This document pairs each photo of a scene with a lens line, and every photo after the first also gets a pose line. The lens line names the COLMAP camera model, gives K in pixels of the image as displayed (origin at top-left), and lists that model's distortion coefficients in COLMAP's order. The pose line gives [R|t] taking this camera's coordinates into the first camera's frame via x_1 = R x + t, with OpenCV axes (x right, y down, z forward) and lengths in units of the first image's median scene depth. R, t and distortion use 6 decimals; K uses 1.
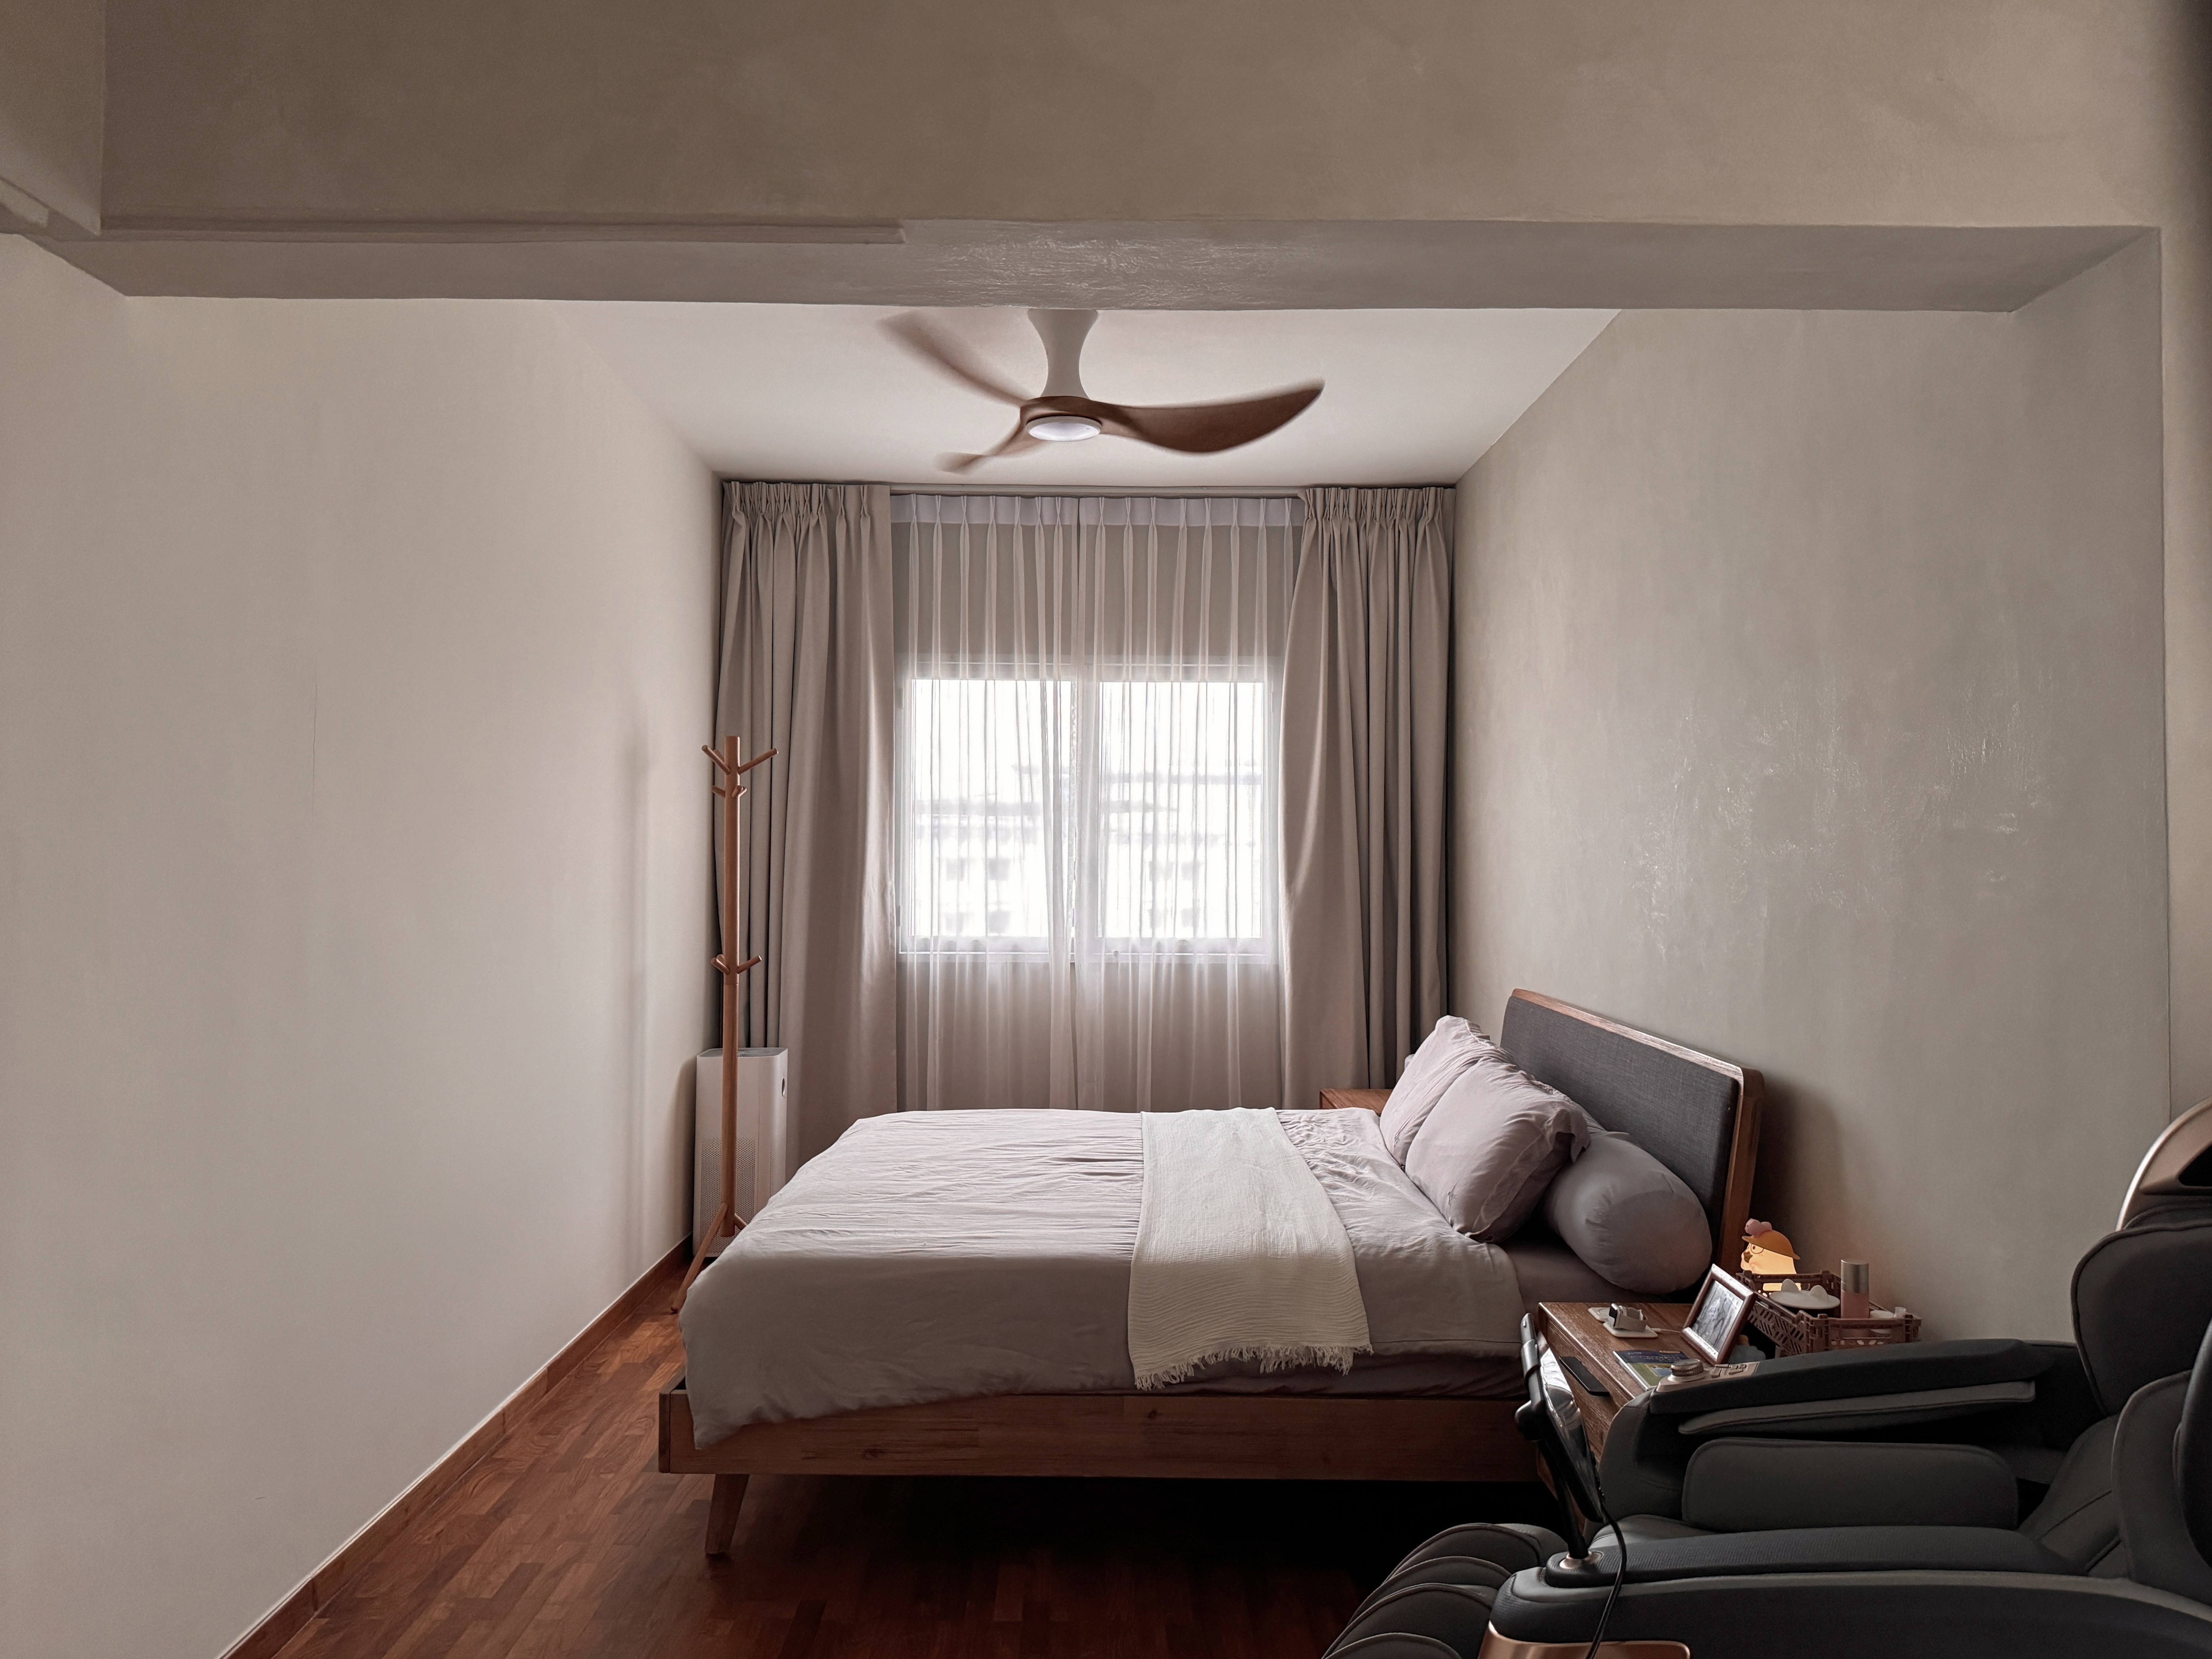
lens RADIAL K [[1526.3, 0, 1109.5], [0, 1526.3, 845.6], [0, 0, 1]] dist [0.070493, -0.092763]
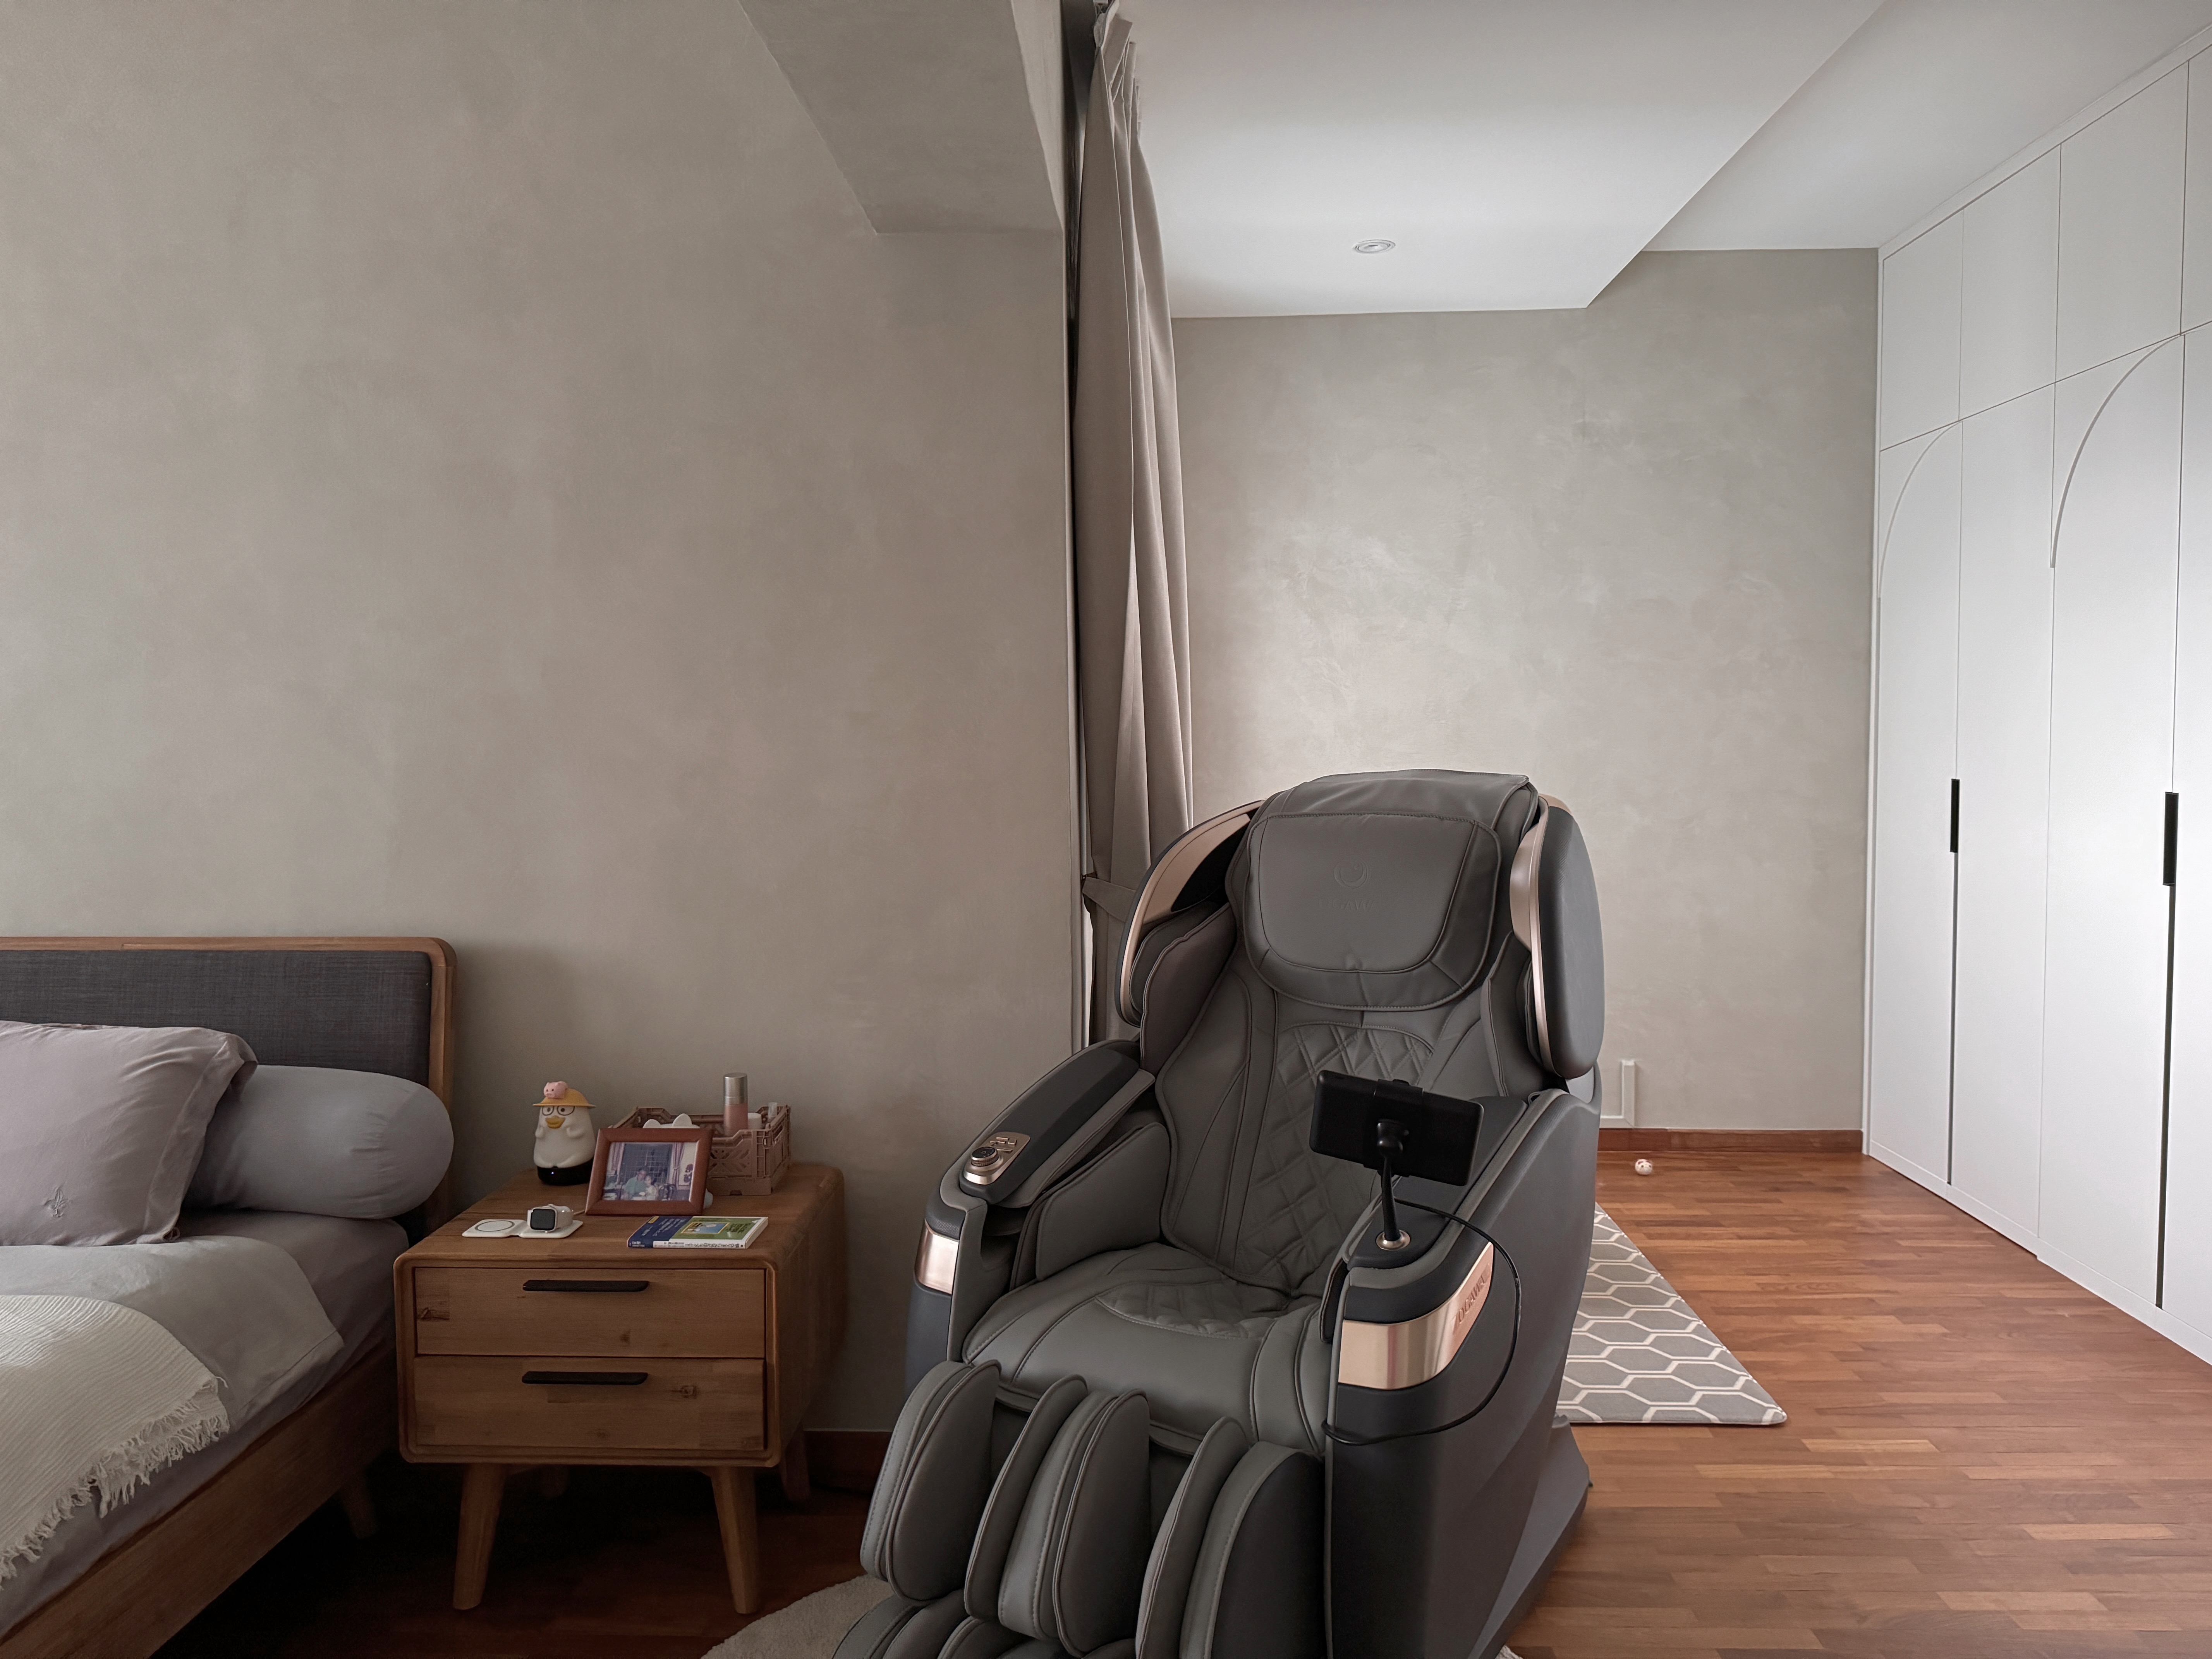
lens RADIAL K [[1526.2, 0, 1098.6], [0, 1526.2, 826.9], [0, 0, 1]] dist [0.070493, -0.092763]
pose [[0.079076, -0.067691, 0.994568, -0.216266], [0.002119, 0.997701, 0.067736, 0.009721], [-0.996866, -0.003249, 0.079038, 0.263667]]
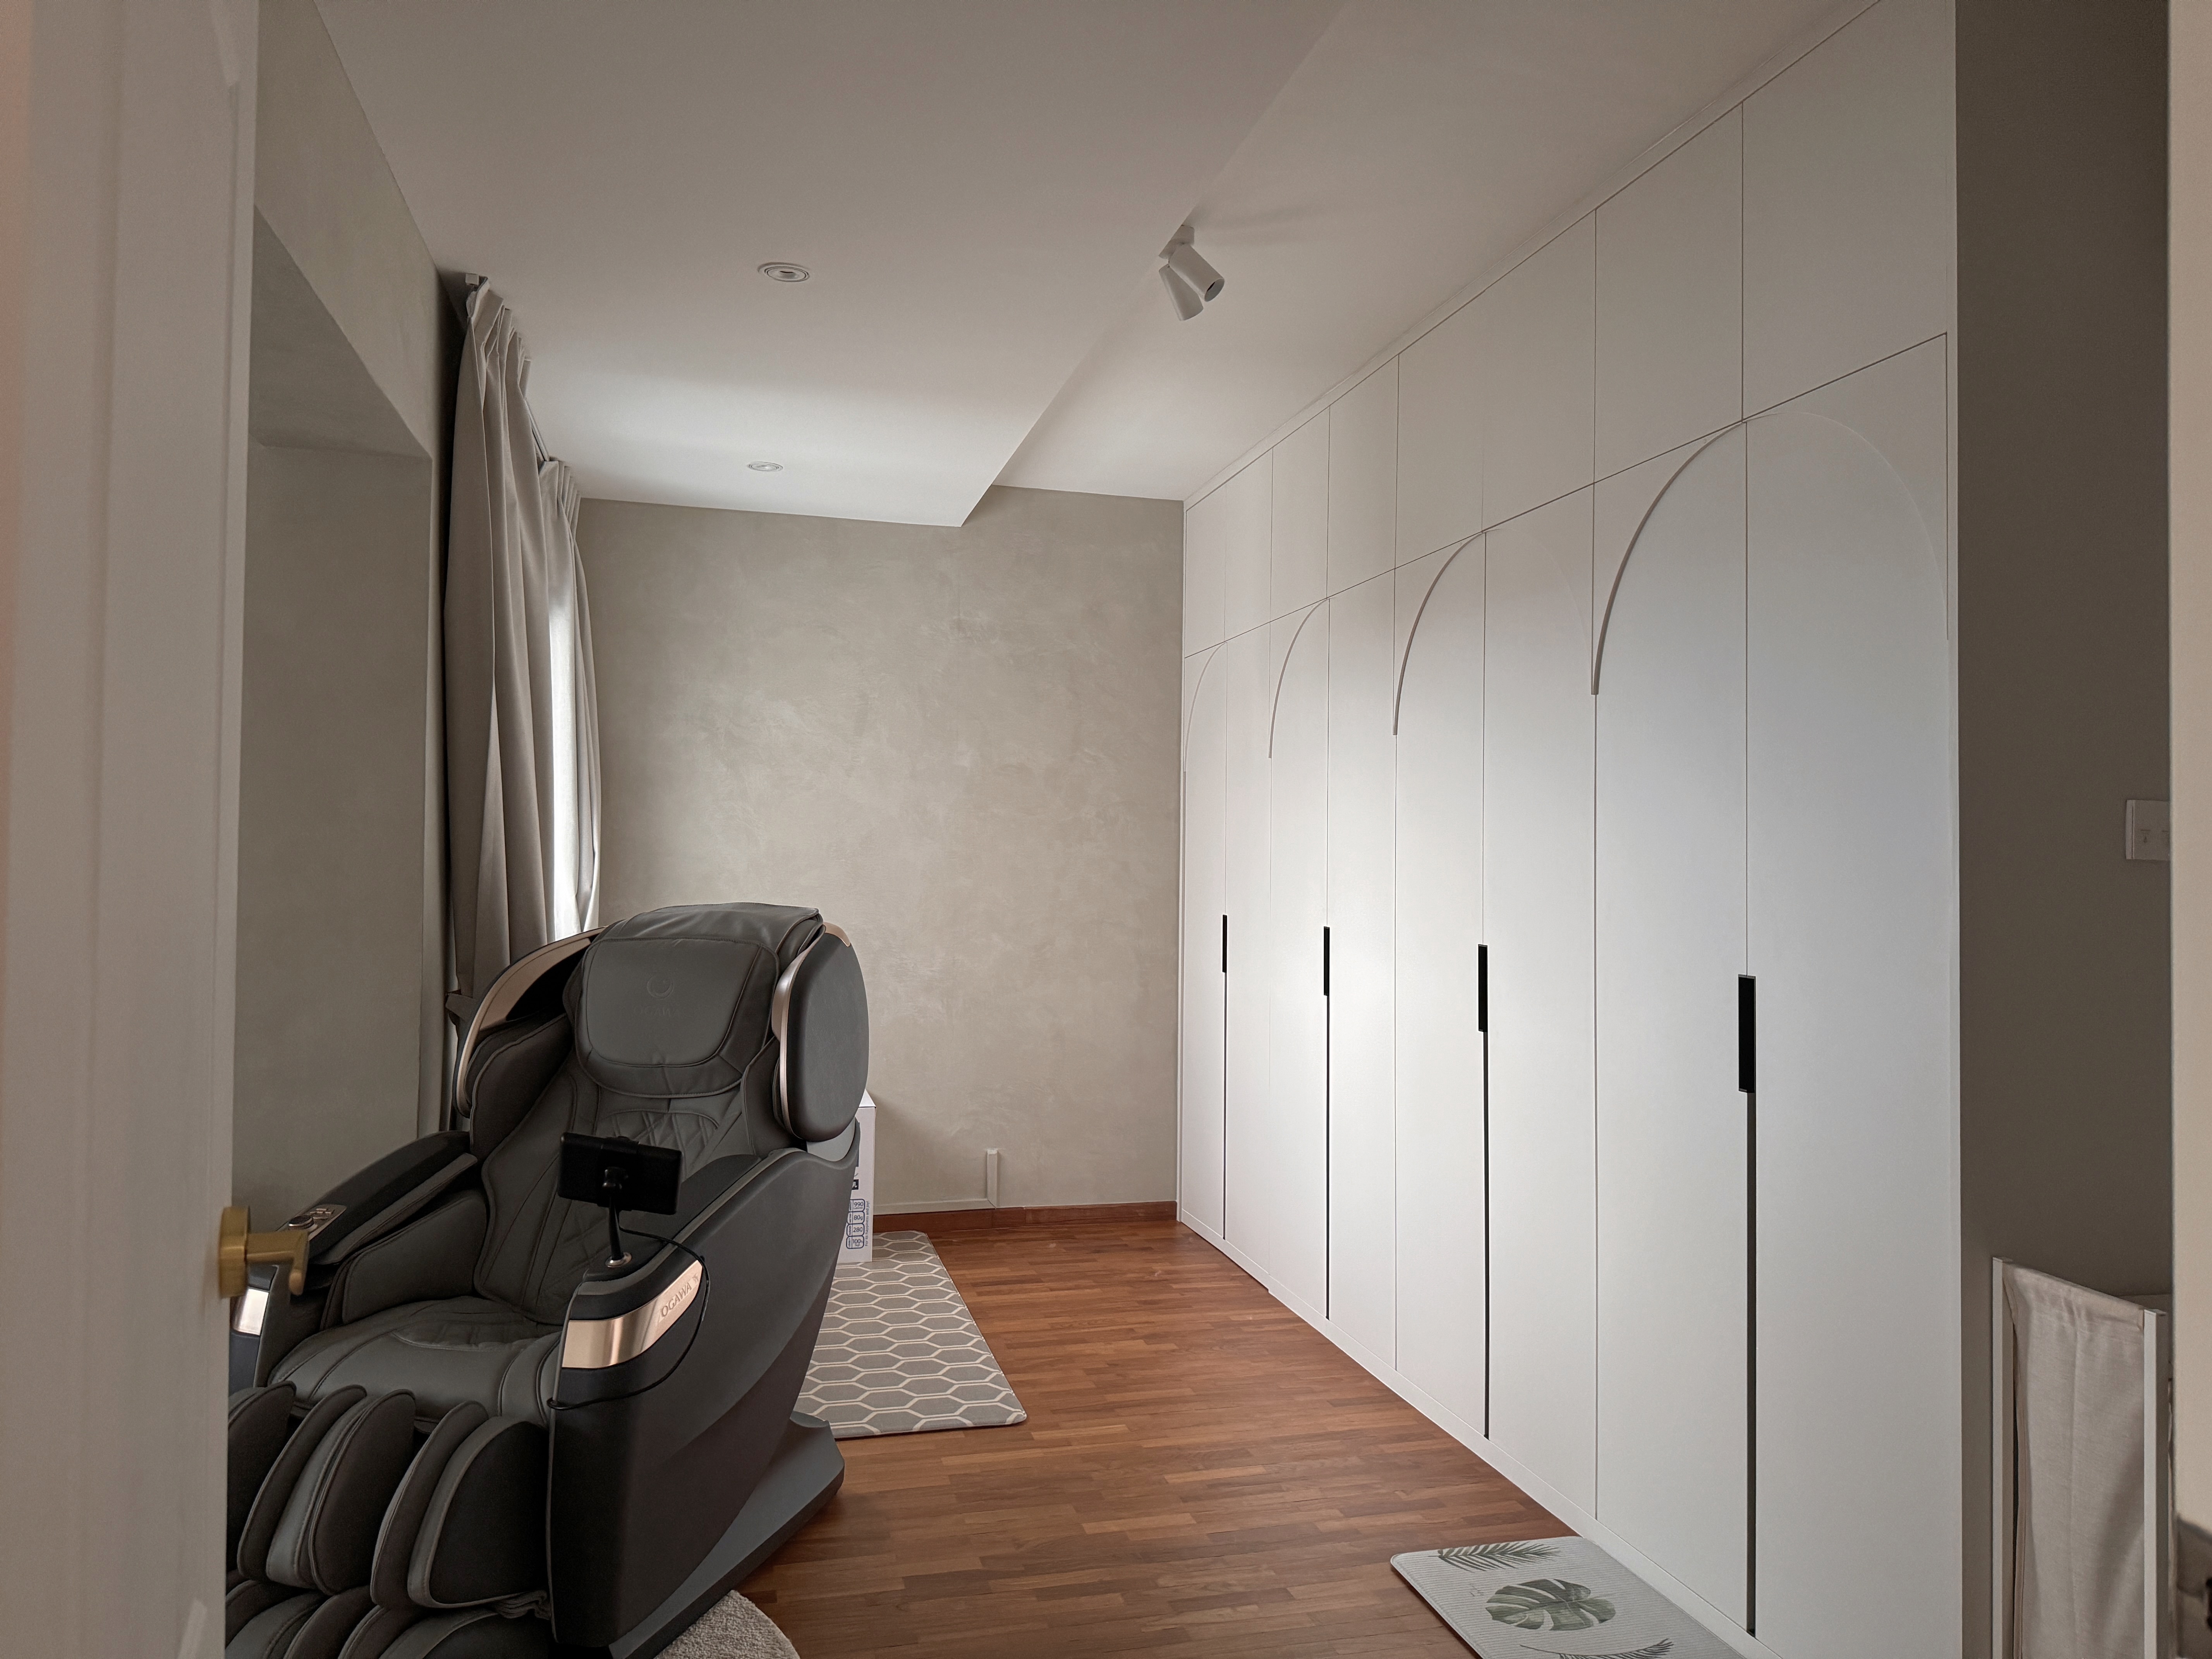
lens RADIAL K [[1526.2, 0, 1100.6], [0, 1526.2, 829.2], [0, 0, 1]] dist [0.070493, -0.092763]
pose [[-0.212214, 0.011962, 0.977150, -0.336034], [-0.022568, 0.999598, -0.017138, 0.003140], [-0.976963, -0.025689, -0.211859, 0.195601]]
